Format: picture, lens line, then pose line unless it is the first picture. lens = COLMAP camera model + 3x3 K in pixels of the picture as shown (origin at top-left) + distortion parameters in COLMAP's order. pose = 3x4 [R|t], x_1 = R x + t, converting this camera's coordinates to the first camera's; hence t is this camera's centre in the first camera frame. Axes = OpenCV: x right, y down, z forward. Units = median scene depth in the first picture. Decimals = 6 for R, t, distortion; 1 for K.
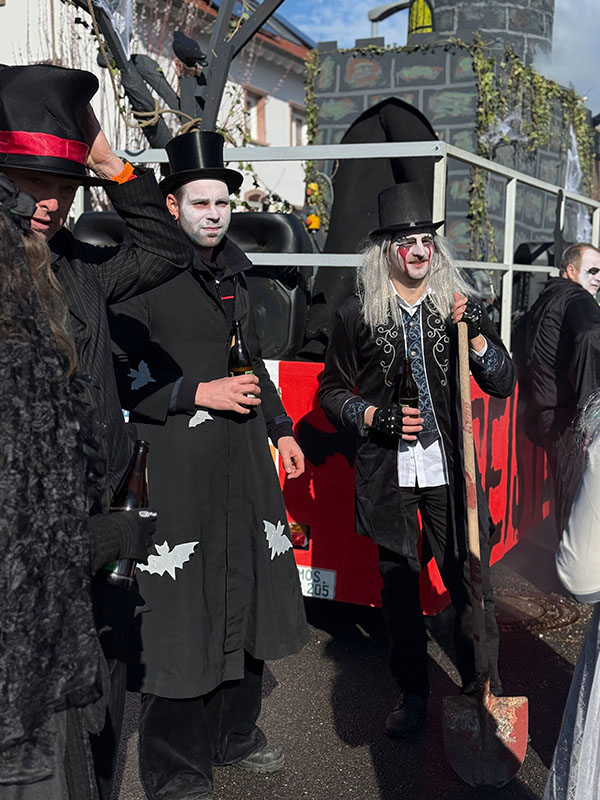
lens RADIAL K [[1082.7, 0, 300.7], [0, 1082.7, 399.9], [0, 0, 1]] dist [0.045624, 0.000000]
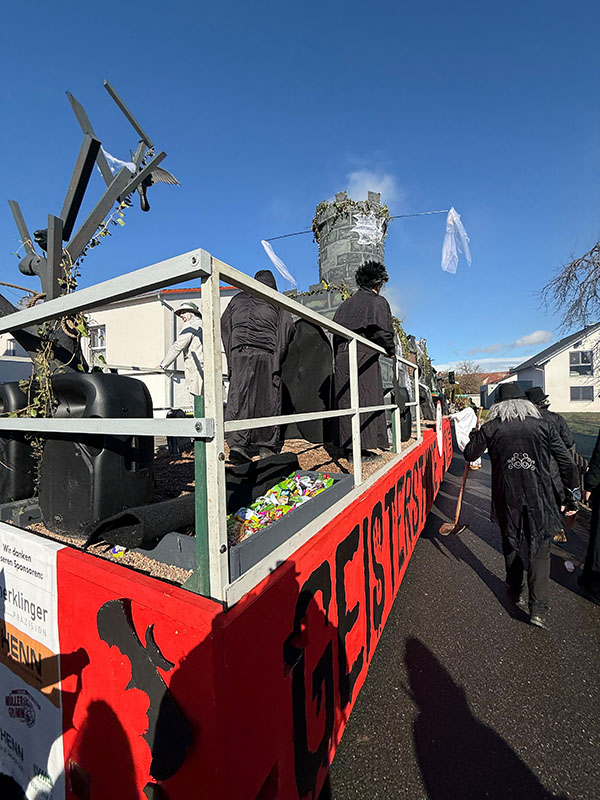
lens RADIAL K [[321.8, 0, 298.9], [0, 321.8, 399.4], [0, 0, 1]] dist [-0.000140, -0.000004]
pose [[0.996185, -0.053785, -0.068723, 0.125437], [0.045238, 0.991696, -0.120383, -0.077094], [0.074627, 0.116814, 0.990346, 0.518376]]
